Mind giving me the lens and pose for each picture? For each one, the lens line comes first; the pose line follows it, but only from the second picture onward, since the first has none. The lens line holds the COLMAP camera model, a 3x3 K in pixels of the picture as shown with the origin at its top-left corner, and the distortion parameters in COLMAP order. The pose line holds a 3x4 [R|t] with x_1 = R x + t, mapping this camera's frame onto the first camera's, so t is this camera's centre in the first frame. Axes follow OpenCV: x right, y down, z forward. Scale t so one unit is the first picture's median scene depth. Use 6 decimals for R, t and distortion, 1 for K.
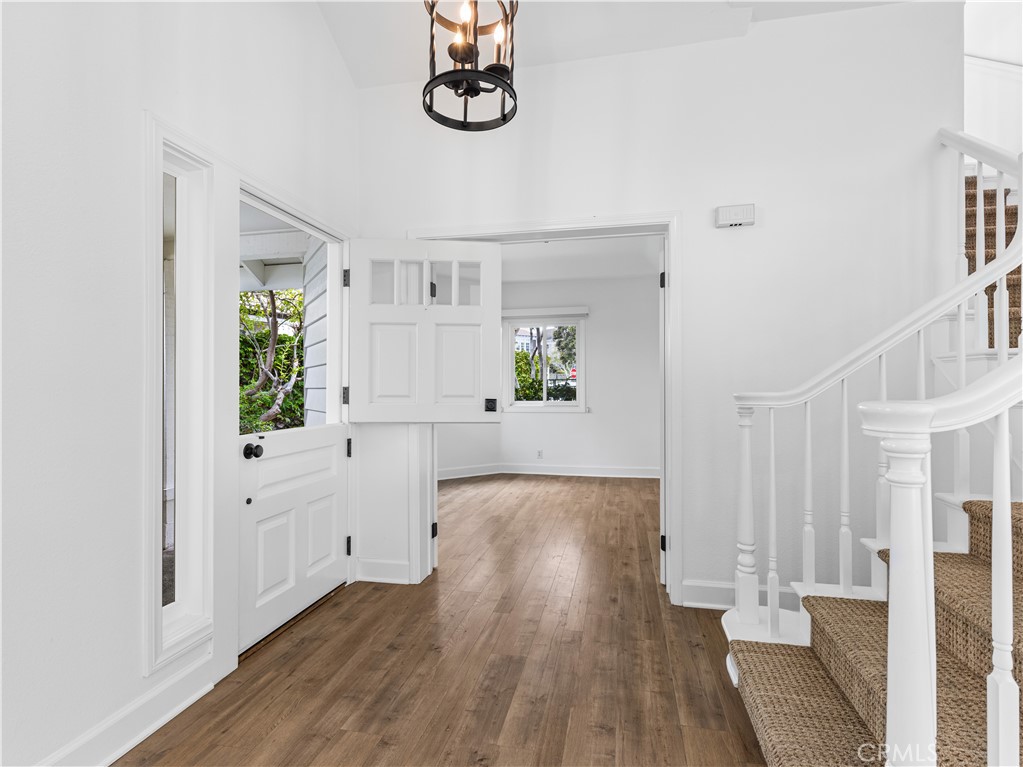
lens RADIAL K [[519.0, 0, 512.4], [0, 519.0, 388.0], [0, 0, 1]] dist [0.005392, 0.001158]
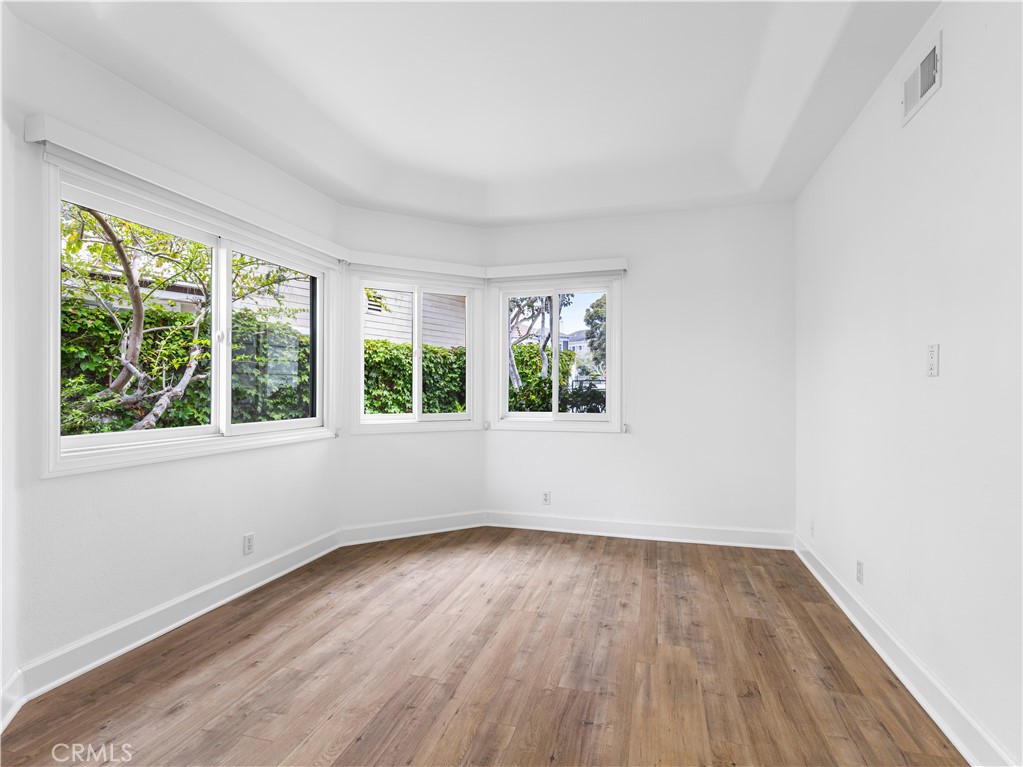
lens RADIAL K [[519.0, 0, 512.4], [0, 519.0, 388.0], [0, 0, 1]] dist [0.005392, 0.001158]
pose [[0.997940, 0.005011, -0.063957, 0.050392], [-0.005310, 0.999976, -0.004516, -0.001561], [0.063933, 0.004846, 0.997942, 0.368124]]
